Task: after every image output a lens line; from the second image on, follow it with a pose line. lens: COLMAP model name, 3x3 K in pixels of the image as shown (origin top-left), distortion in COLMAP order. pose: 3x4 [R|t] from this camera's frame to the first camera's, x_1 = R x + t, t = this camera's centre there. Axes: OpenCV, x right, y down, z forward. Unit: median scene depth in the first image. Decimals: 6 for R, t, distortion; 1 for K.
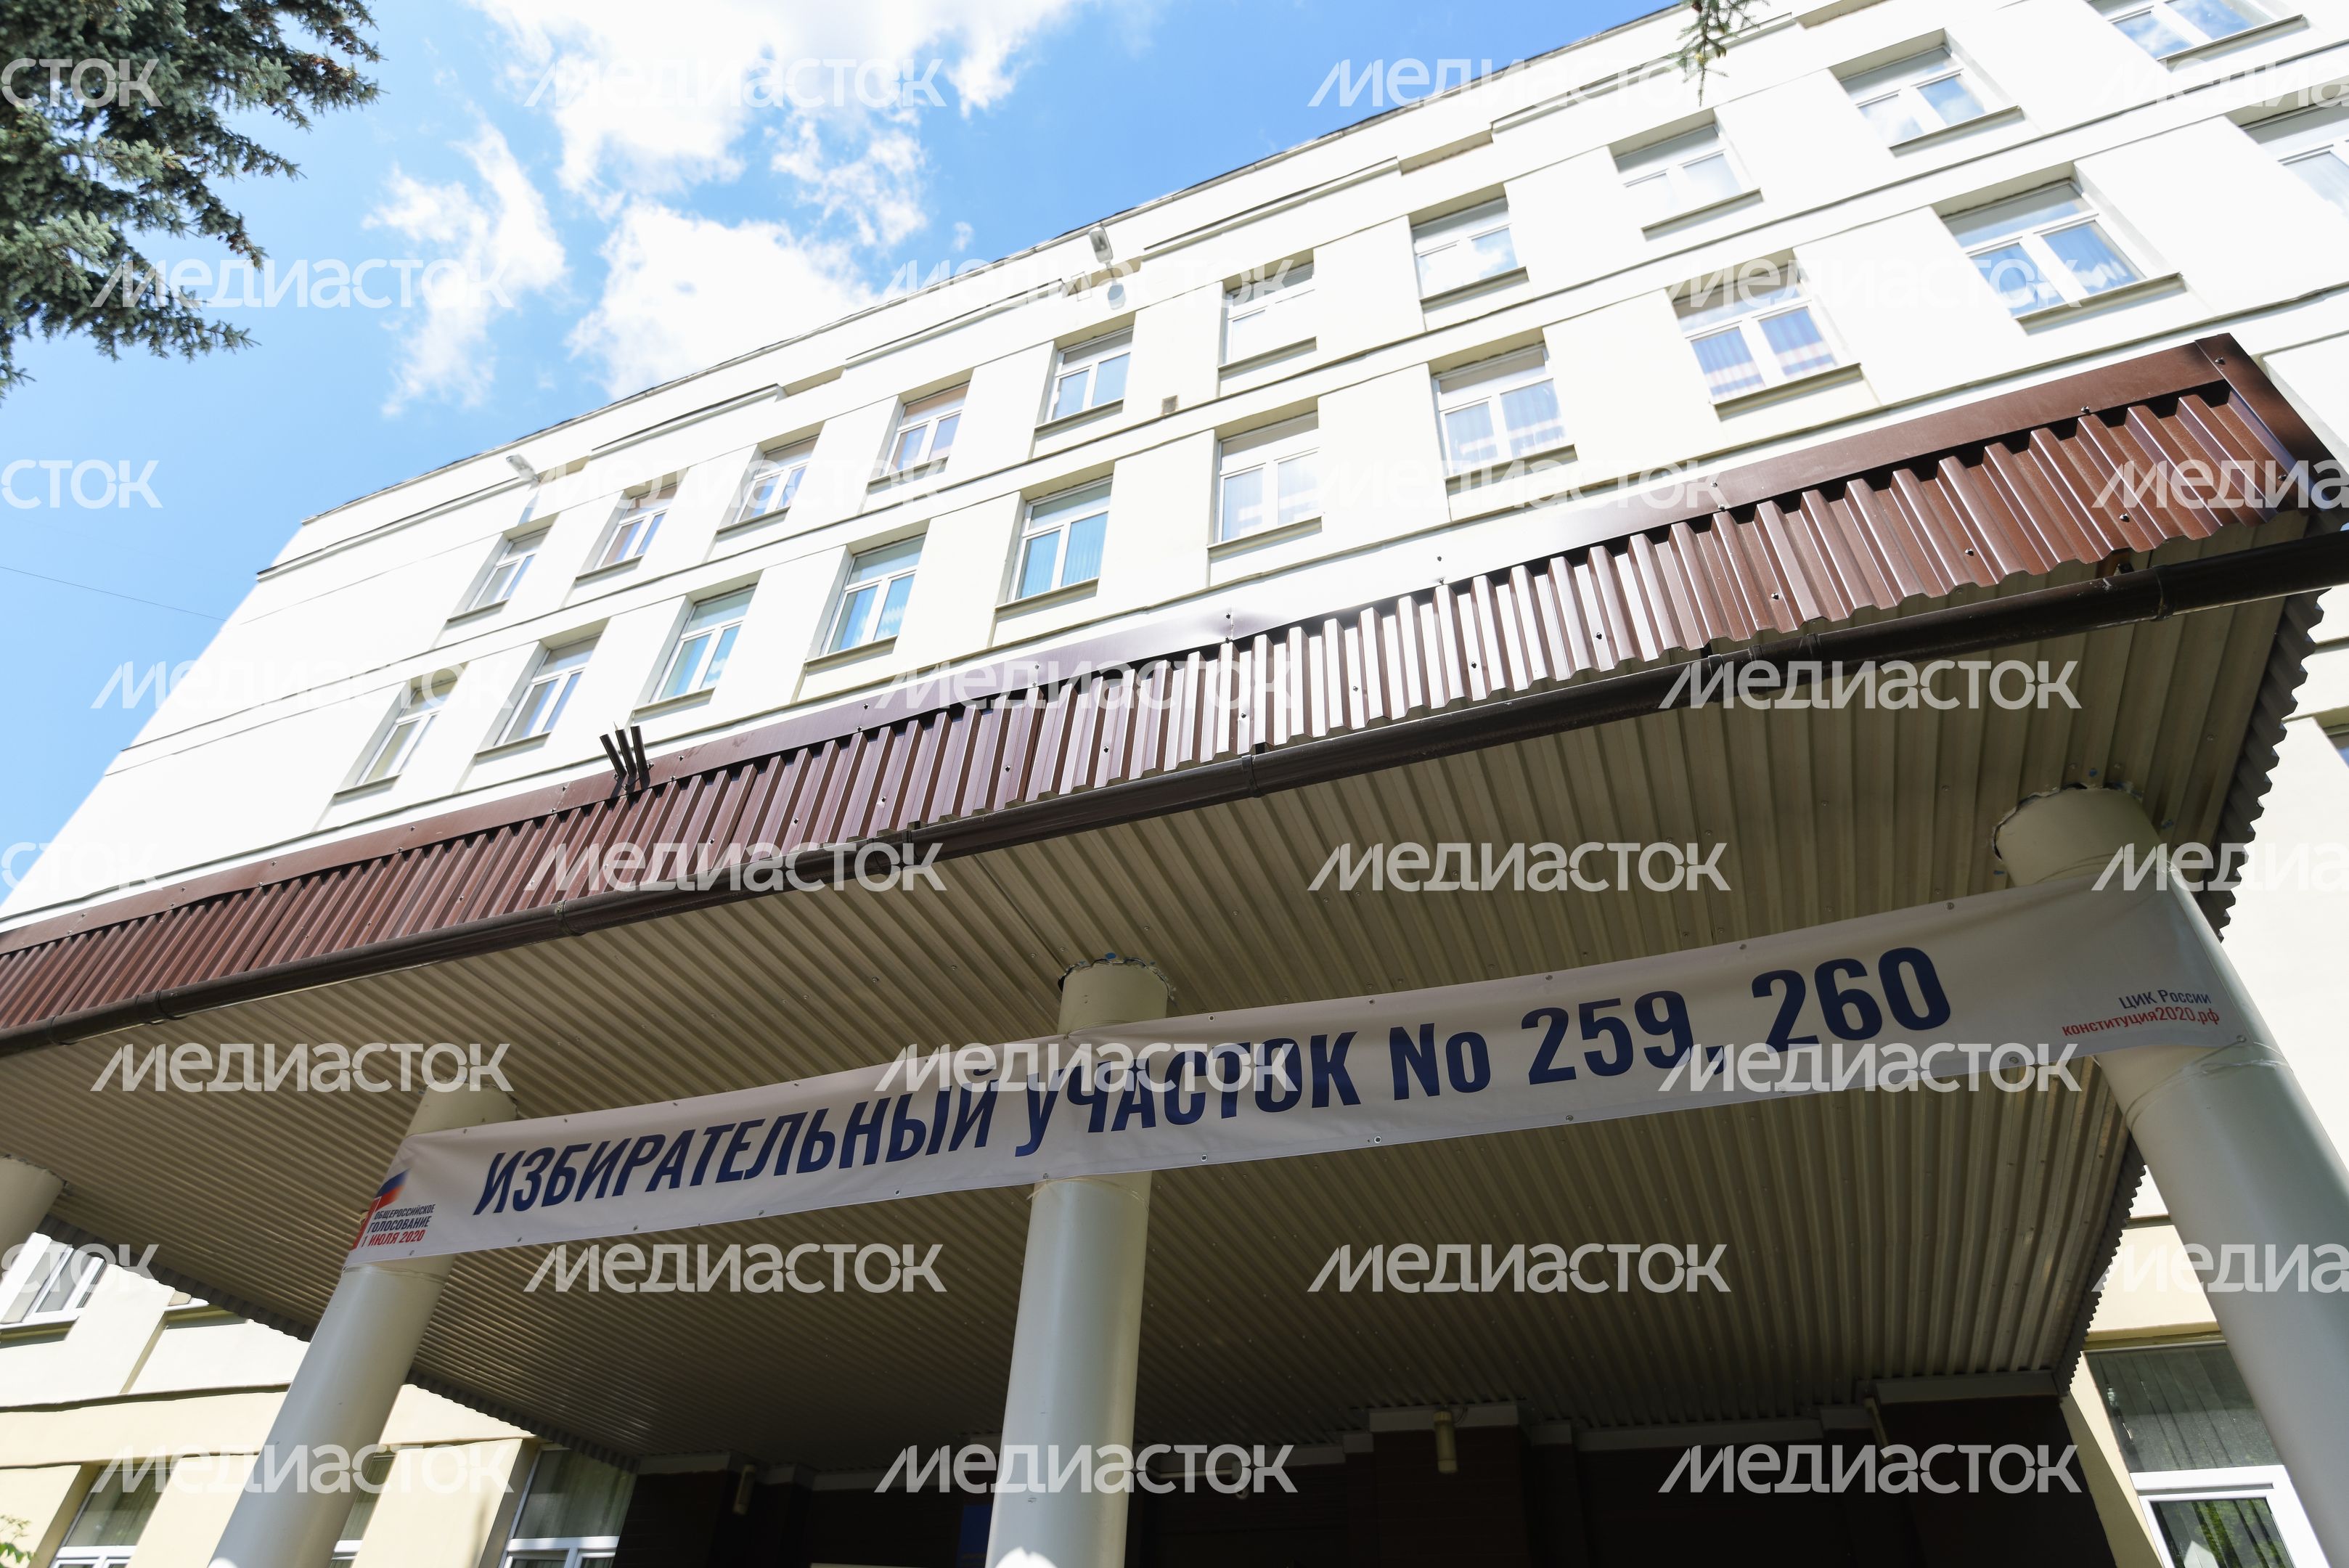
lens RADIAL K [[1283.6, 0, 1181.2], [0, 1283.6, 782.8], [0, 0, 1]] dist [-0.002630, -0.002254]
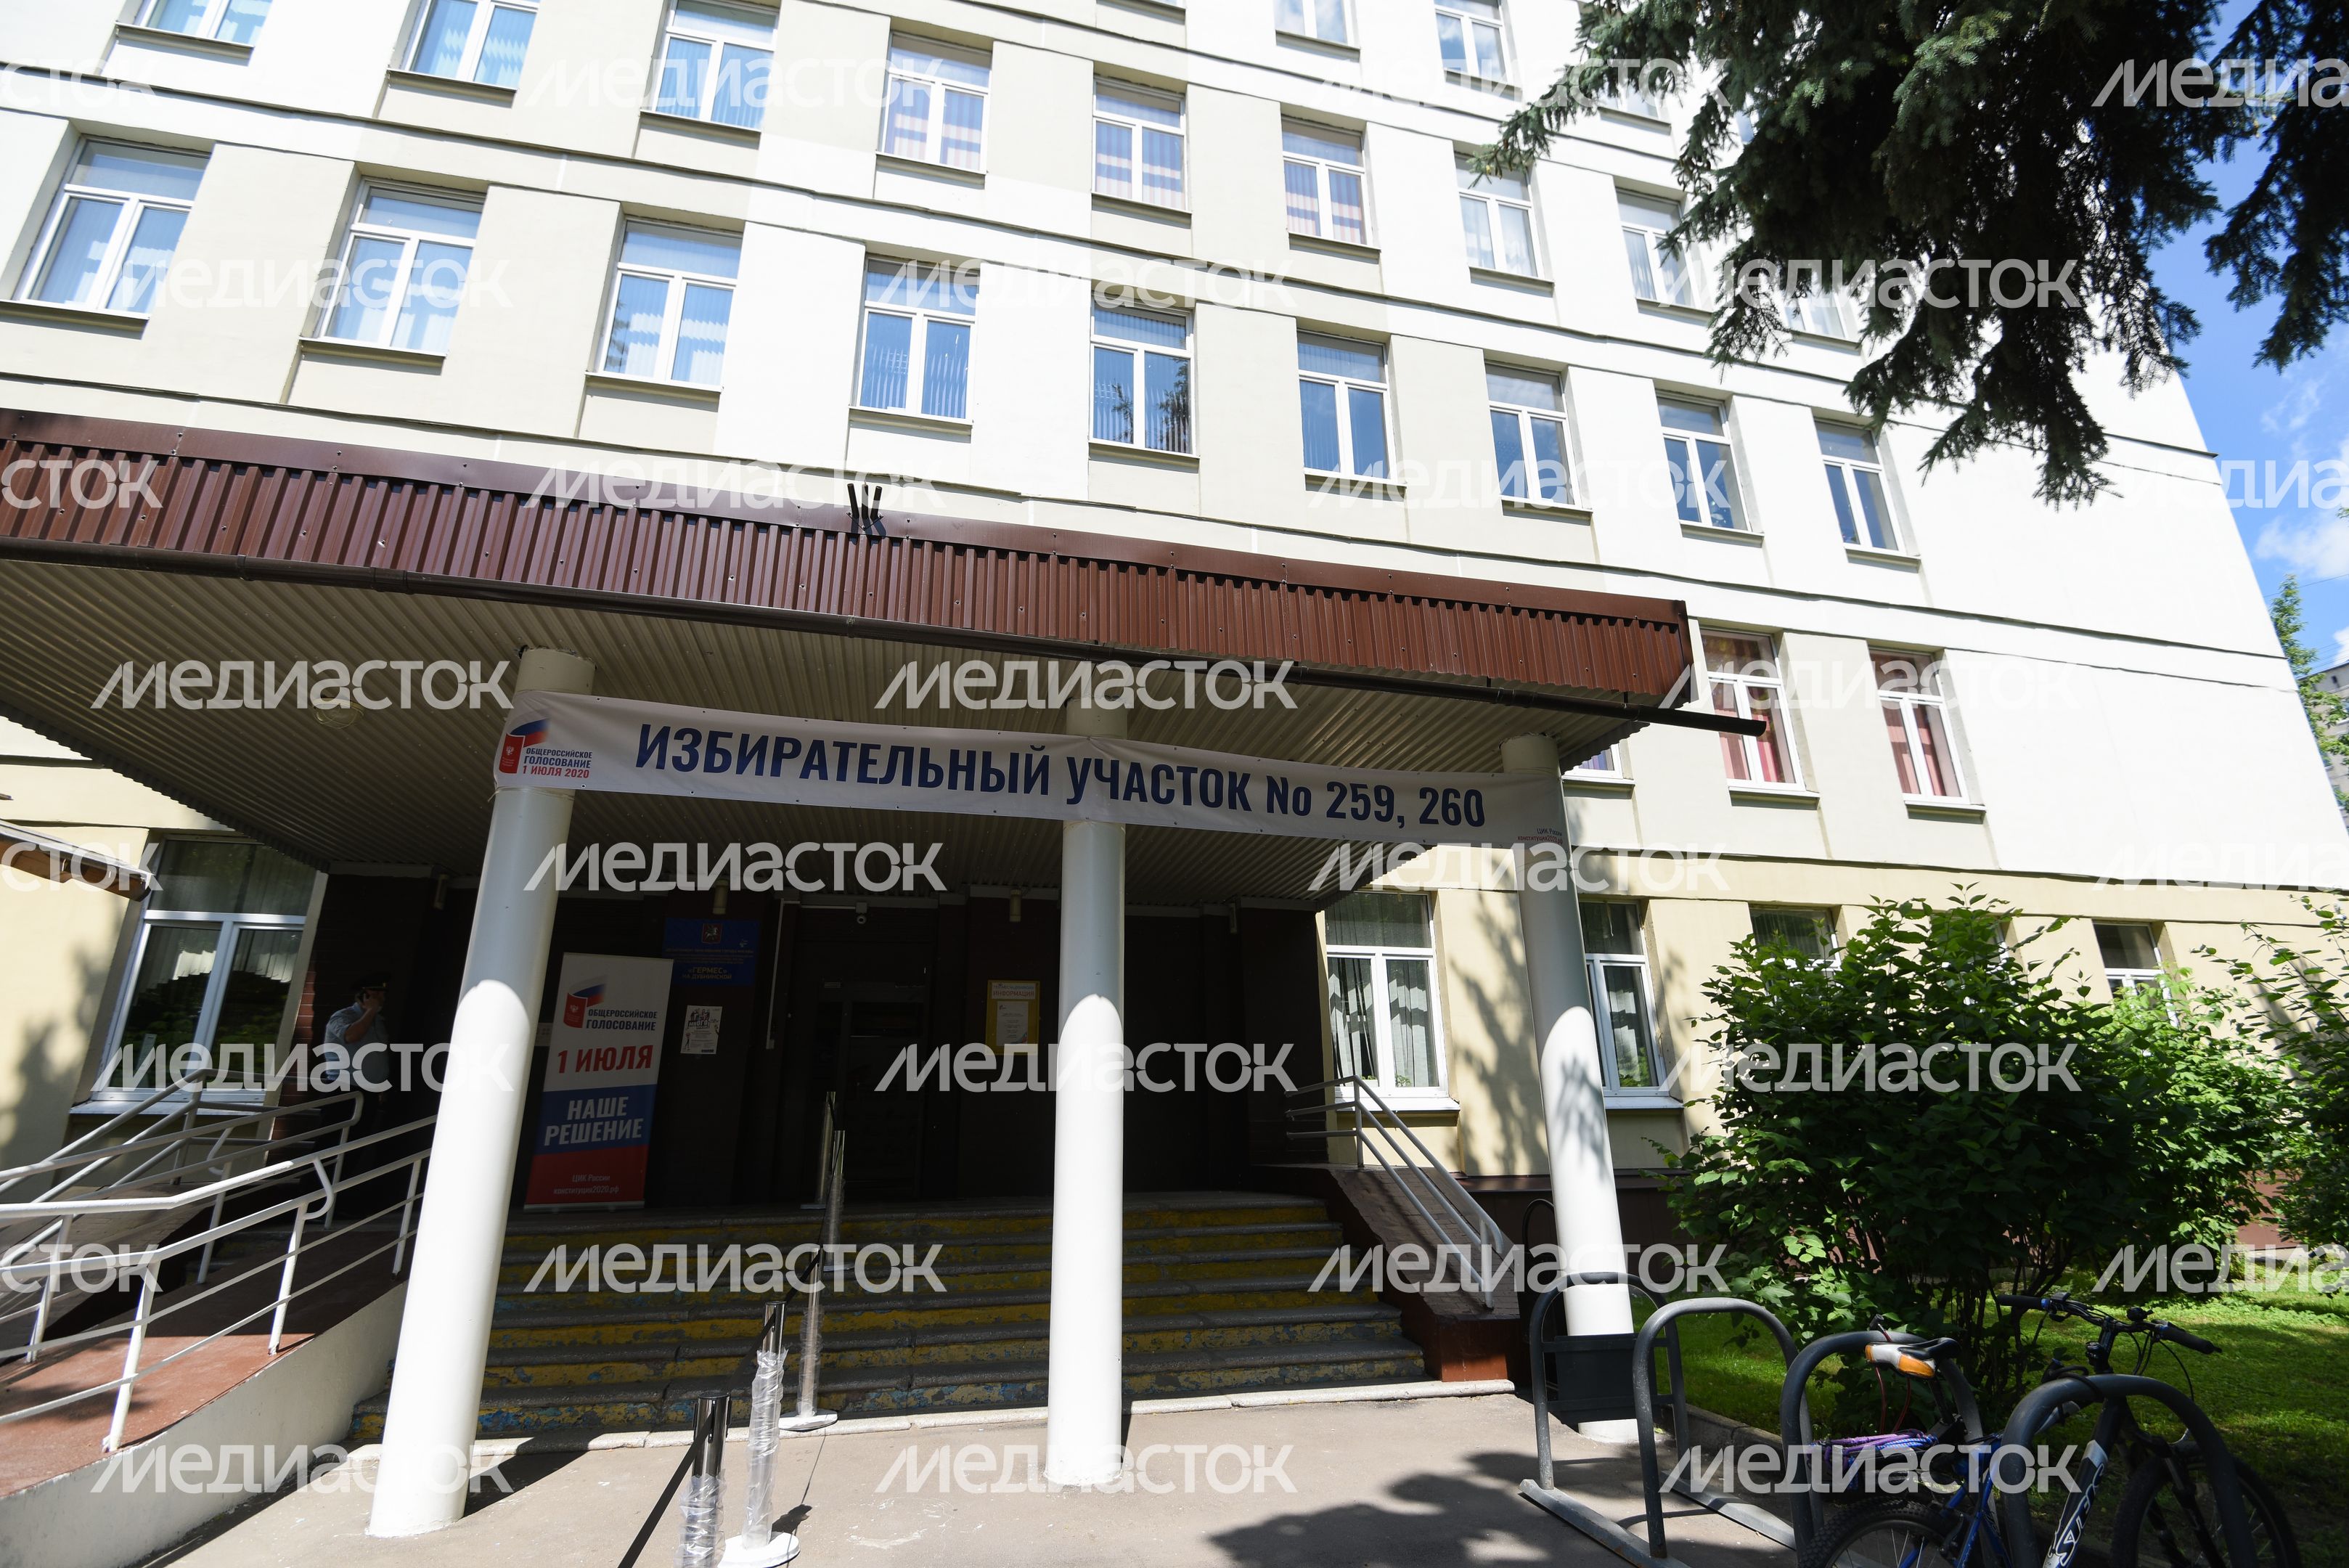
lens RADIAL K [[1080.5, 0, 1170.5], [0, 1080.5, 777.9], [0, 0, 1]] dist [-0.002355, -0.000487]
pose [[0.814281, 0.127590, 0.566275, -0.800490], [-0.343070, 0.892711, 0.292181, -0.218590], [-0.468240, -0.432189, 0.770690, -0.217395]]
